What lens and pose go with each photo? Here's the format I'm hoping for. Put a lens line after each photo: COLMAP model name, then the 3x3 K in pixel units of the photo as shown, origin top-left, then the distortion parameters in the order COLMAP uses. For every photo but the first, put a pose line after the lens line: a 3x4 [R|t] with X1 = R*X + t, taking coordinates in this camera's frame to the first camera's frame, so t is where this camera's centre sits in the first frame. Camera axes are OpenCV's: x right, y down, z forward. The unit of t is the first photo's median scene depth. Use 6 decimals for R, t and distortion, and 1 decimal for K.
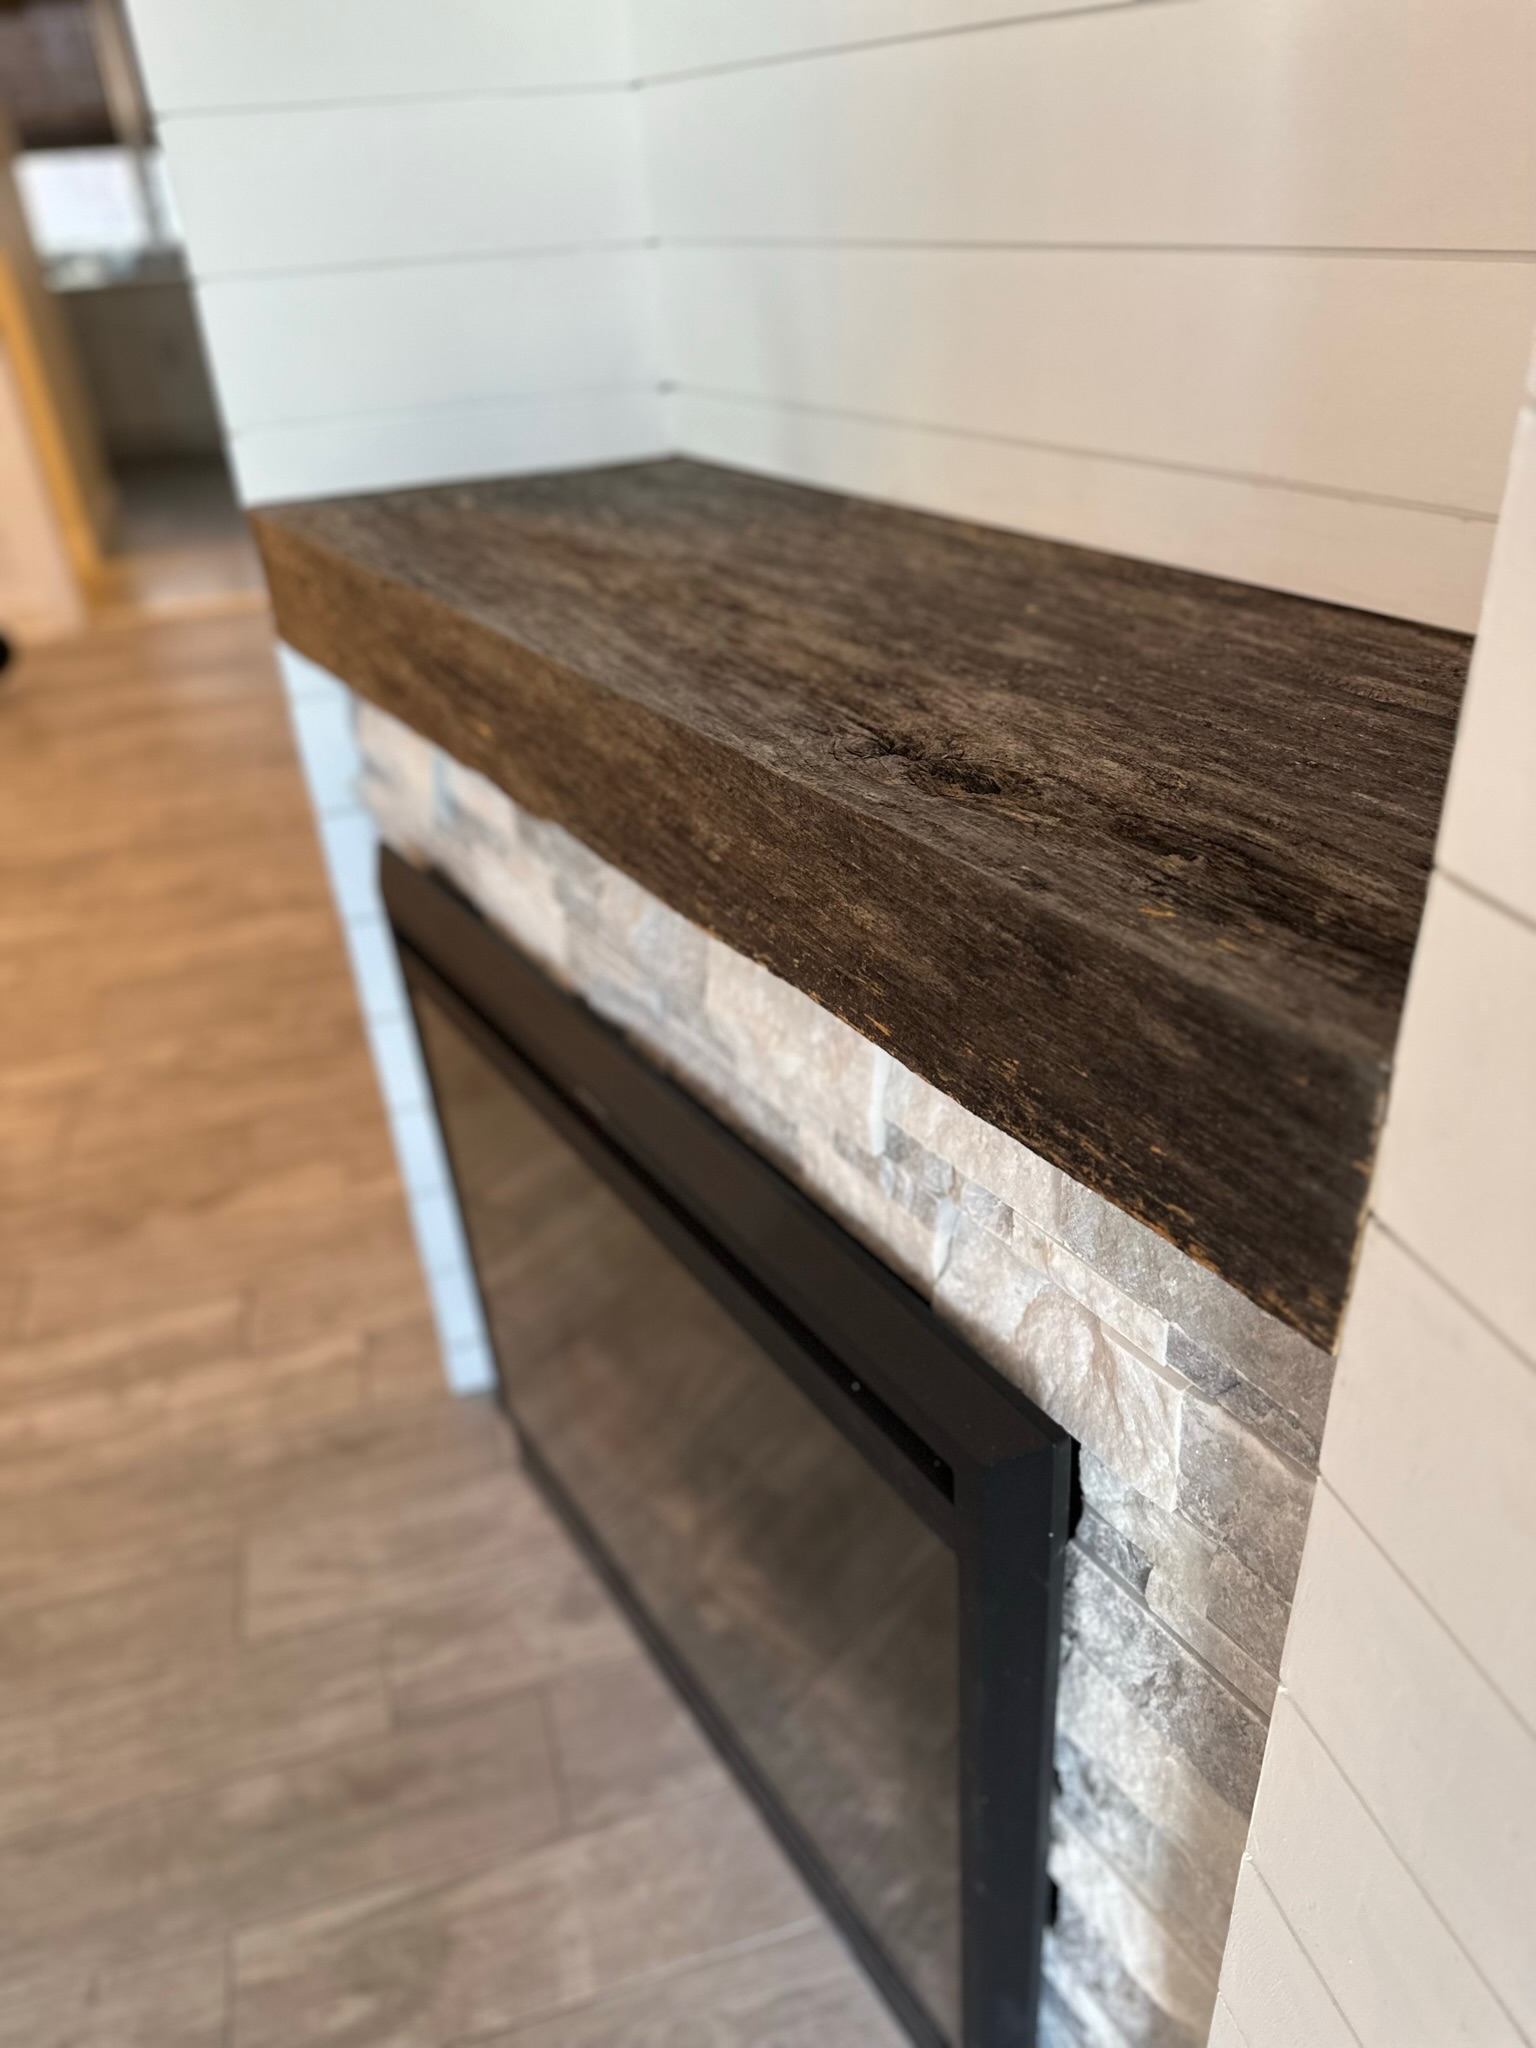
lens RADIAL K [[1423.1, 0, 753.3], [0, 1423.1, 1012.4], [0, 0, 1]] dist [0.058085, -0.067026]
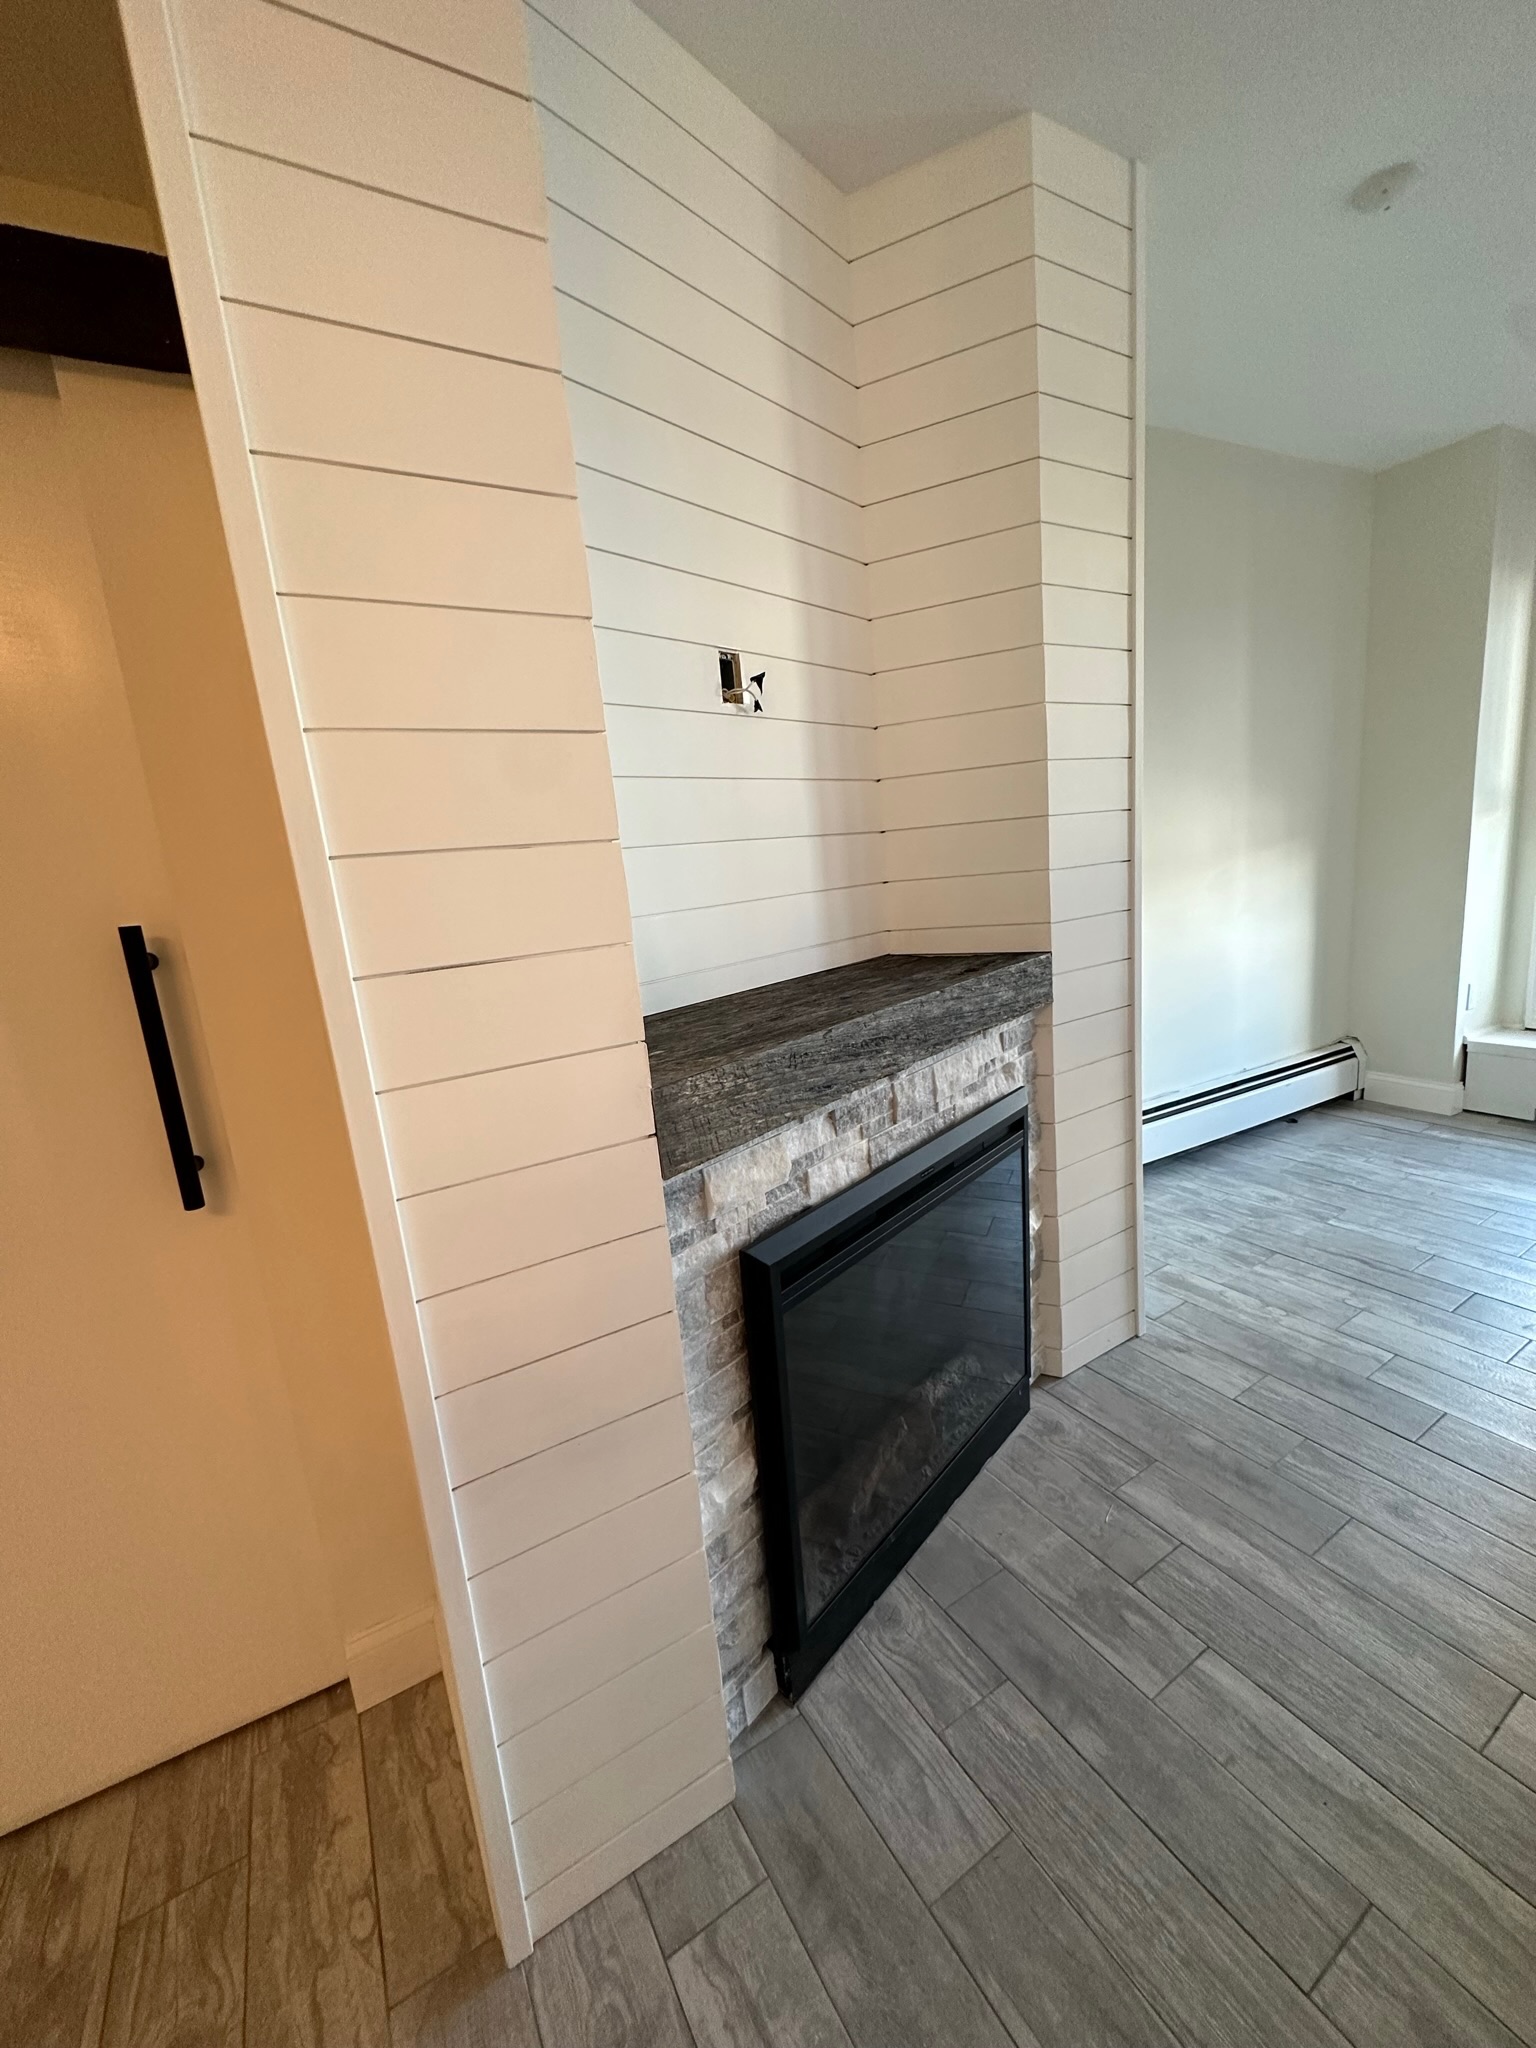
lens RADIAL K [[822.5, 0, 768.0], [0, 822.5, 1024.0], [0, 0, 1]] dist [-0.001119, 0.027330]
pose [[-0.233859, -0.111595, 0.965845, -1.589543], [0.590351, 0.773009, 0.232255, -0.714893], [-0.772525, 0.624503, -0.114895, 1.329672]]
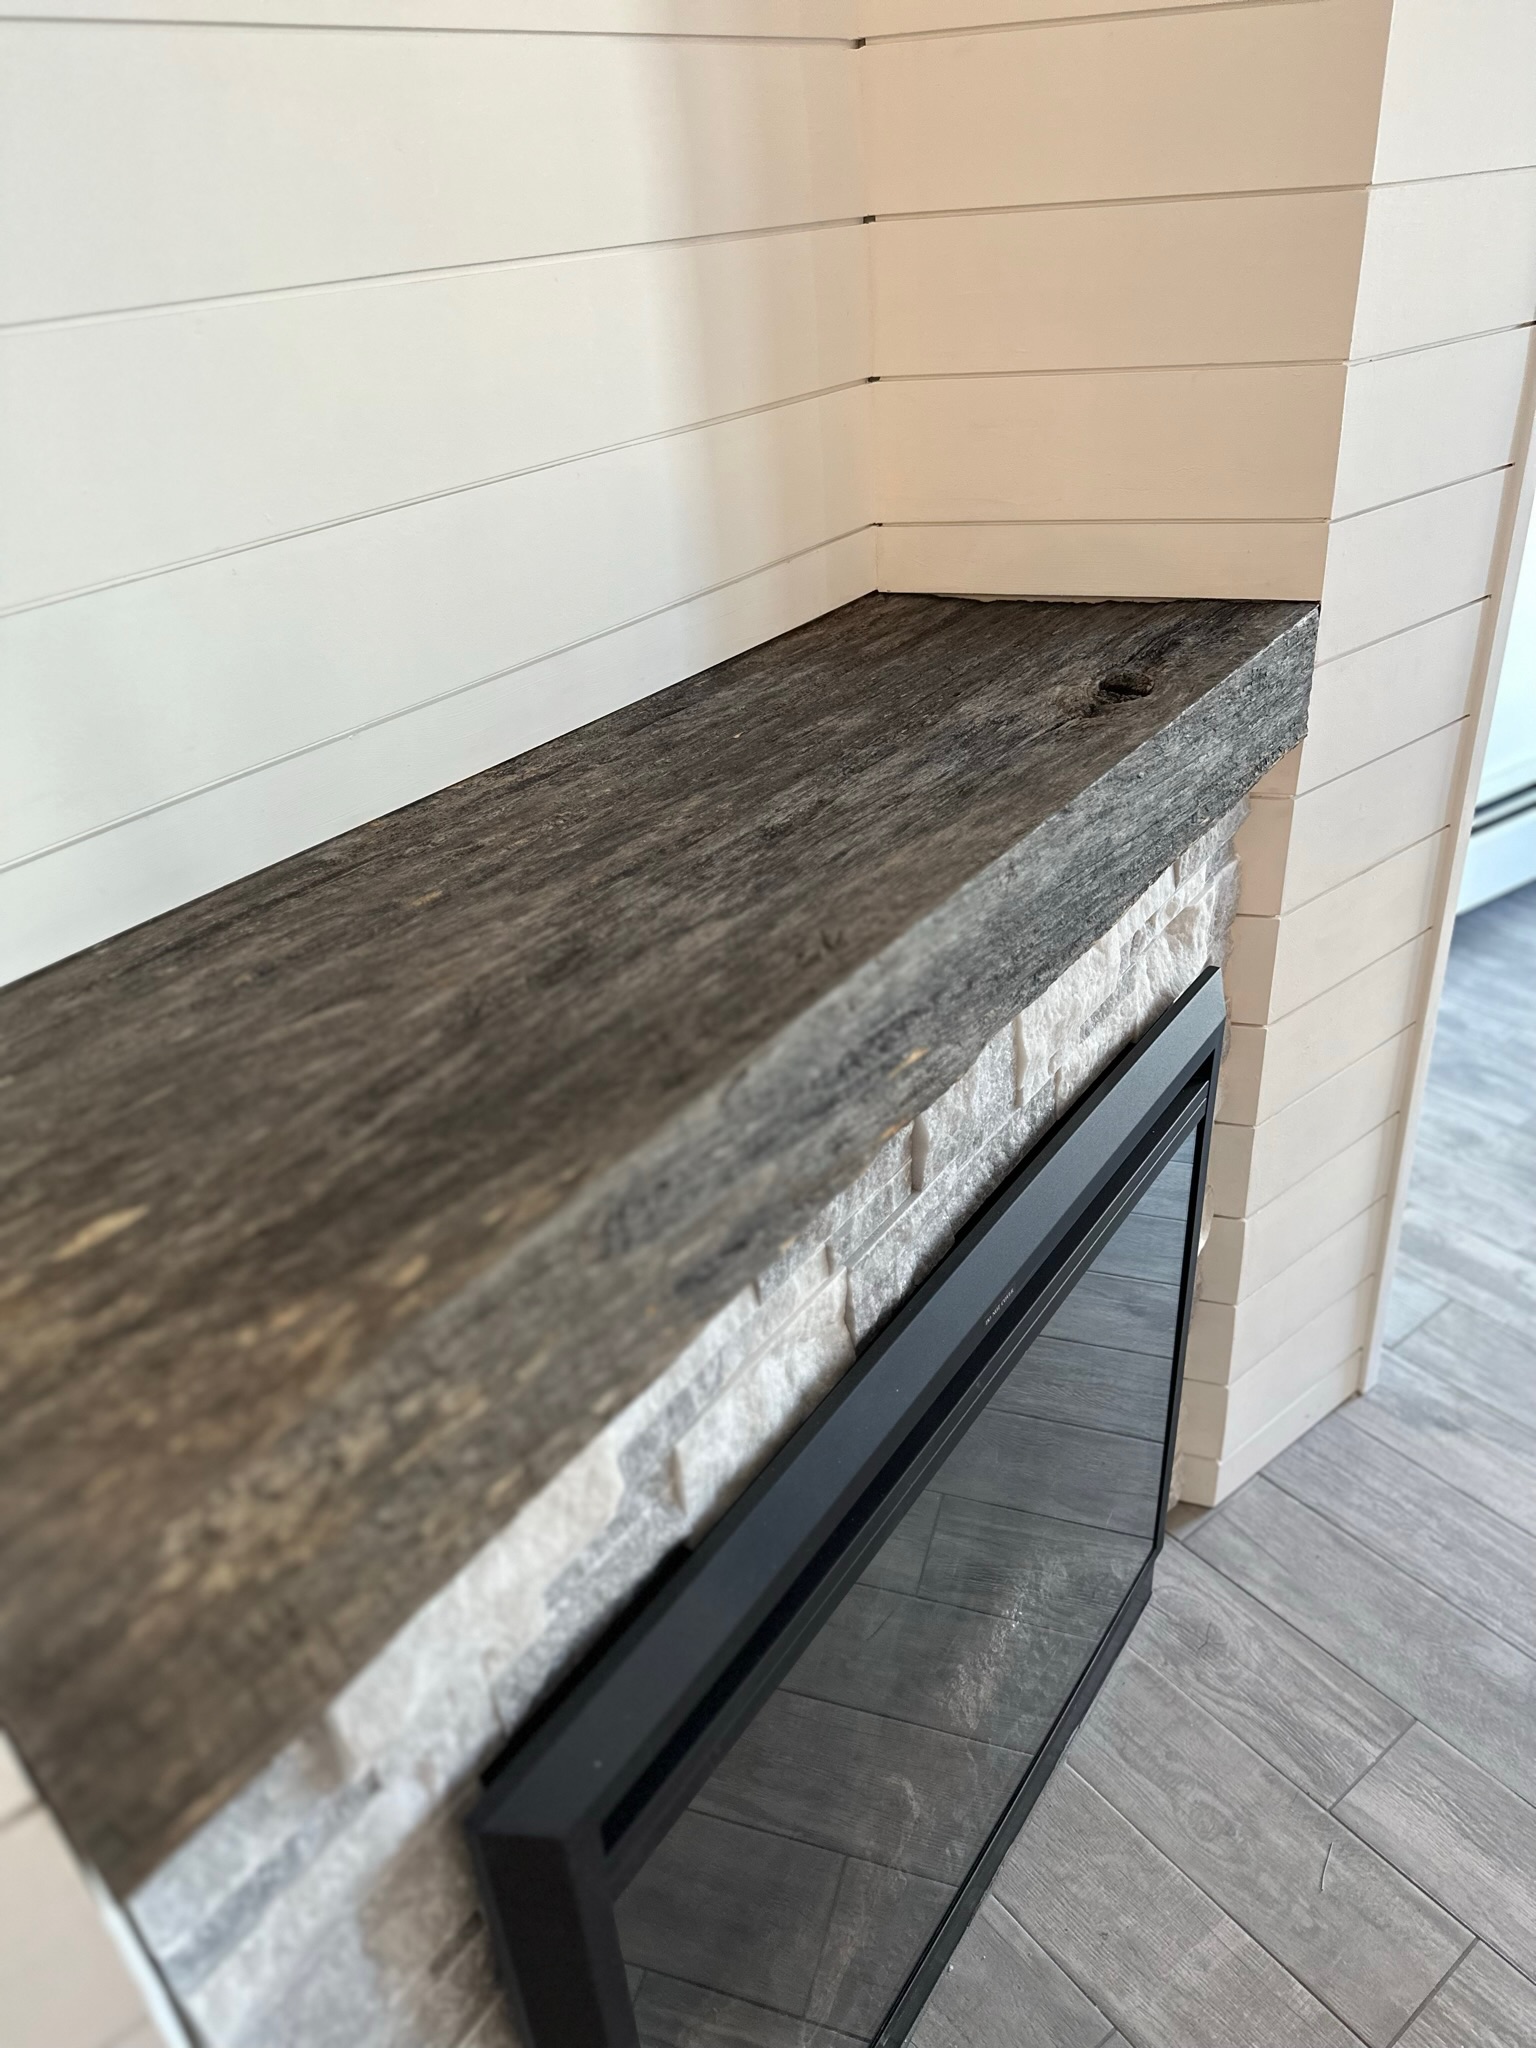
lens RADIAL K [[1423.1, 0, 753.3], [0, 1423.1, 1012.4], [0, 0, 1]] dist [0.058085, -0.067026]
pose [[-0.341100, -0.397246, 0.851966, -0.855143], [0.566543, 0.636349, 0.523536, -0.703535], [-0.750120, 0.661253, 0.007998, 1.064837]]
